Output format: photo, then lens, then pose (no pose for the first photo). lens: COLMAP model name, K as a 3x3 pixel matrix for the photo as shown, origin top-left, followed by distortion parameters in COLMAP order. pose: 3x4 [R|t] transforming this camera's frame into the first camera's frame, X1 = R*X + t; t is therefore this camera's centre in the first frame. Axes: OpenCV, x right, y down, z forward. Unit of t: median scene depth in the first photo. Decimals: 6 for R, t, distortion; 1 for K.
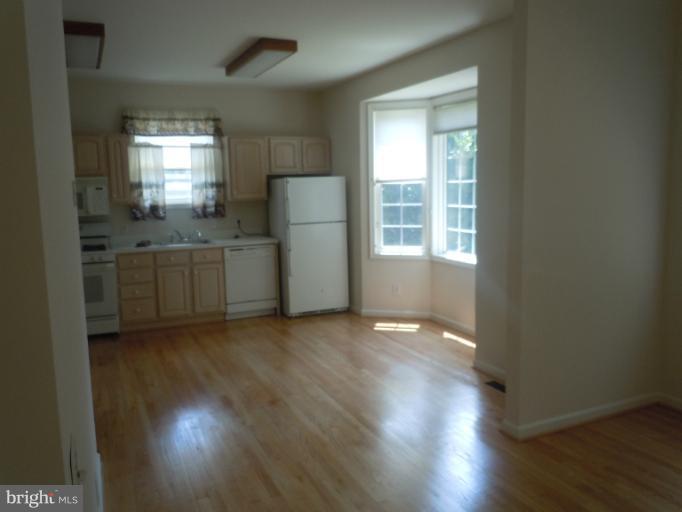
lens RADIAL K [[571.6, 0, 341.0], [0, 571.6, 256.0], [0, 0, 1]] dist [-0.006212, -0.006199]
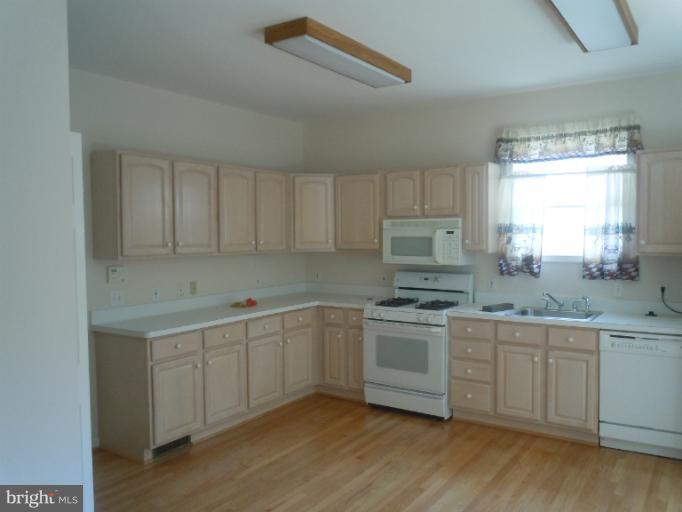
lens RADIAL K [[571.6, 0, 341.0], [0, 571.6, 256.0], [0, 0, 1]] dist [-0.006212, -0.006199]
pose [[0.525671, 0.053895, -0.848979, 0.167326], [-0.109140, 0.994016, -0.004475, -0.060400], [0.843658, 0.095010, 0.528408, 0.419767]]
